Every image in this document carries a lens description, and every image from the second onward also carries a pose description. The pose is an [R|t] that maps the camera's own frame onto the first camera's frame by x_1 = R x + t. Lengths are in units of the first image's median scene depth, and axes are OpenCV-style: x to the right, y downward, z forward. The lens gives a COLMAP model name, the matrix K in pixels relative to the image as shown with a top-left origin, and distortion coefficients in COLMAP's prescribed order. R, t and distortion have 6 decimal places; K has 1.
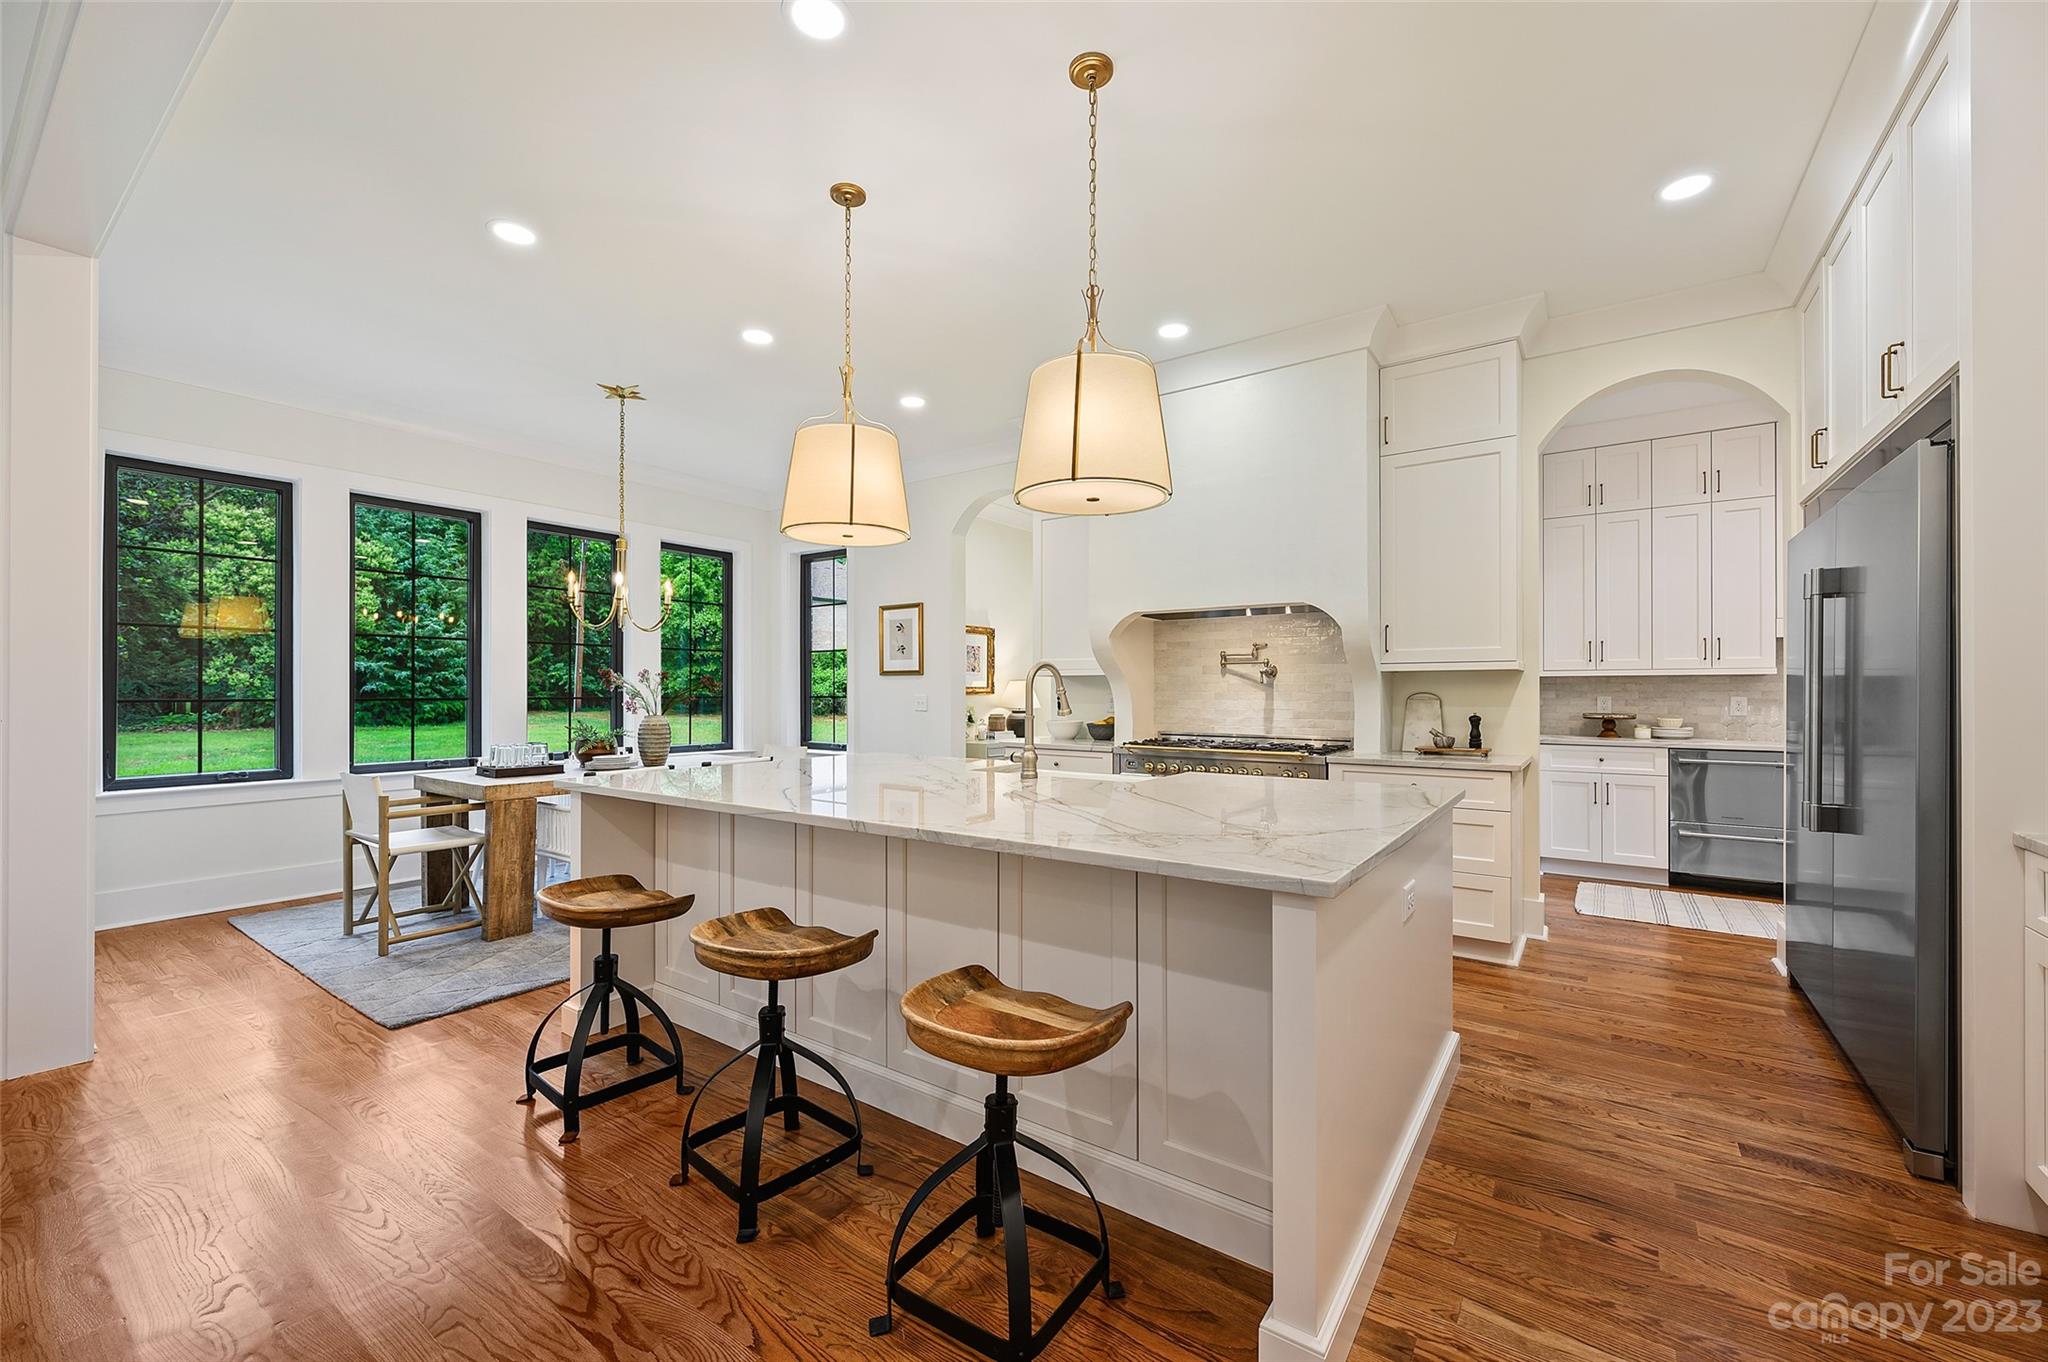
lens RADIAL K [[822.1, 0, 1013.5], [0, 822.1, 689.5], [0, 0, 1]] dist [-0.002404, -0.000374]
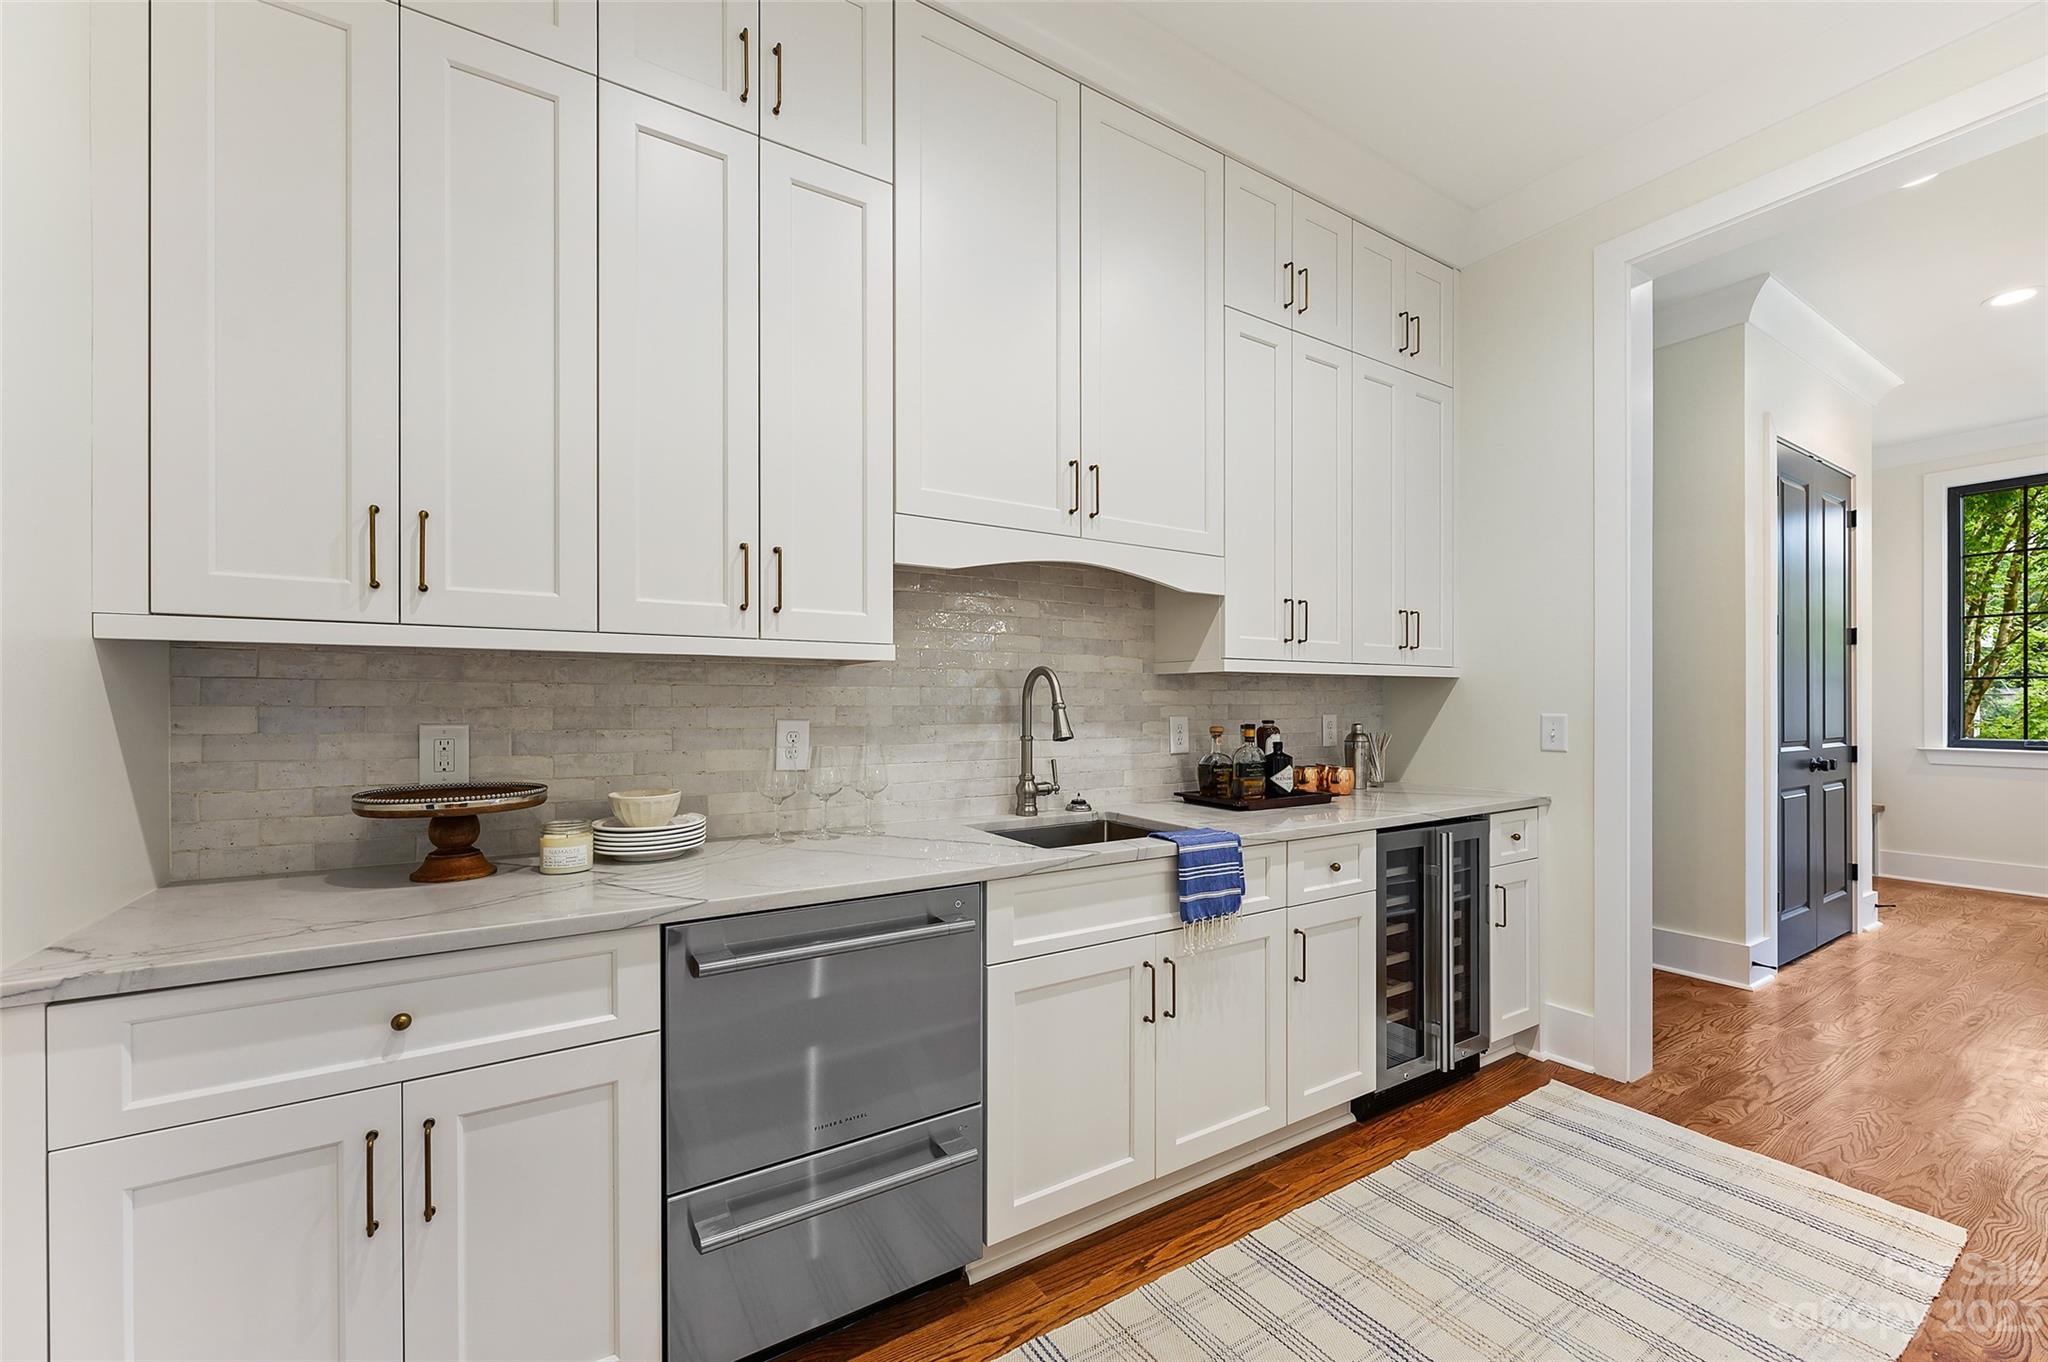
lens RADIAL K [[822.1, 0, 1042.2], [0, 822.1, 701.7], [0, 0, 1]] dist [-0.002404, -0.000374]
pose [[0.359141, 0.002413, 0.933280, 0.555468], [0.000479, 0.999996, -0.002770, 0.001165], [-0.933283, 0.001442, 0.359138, 0.738345]]
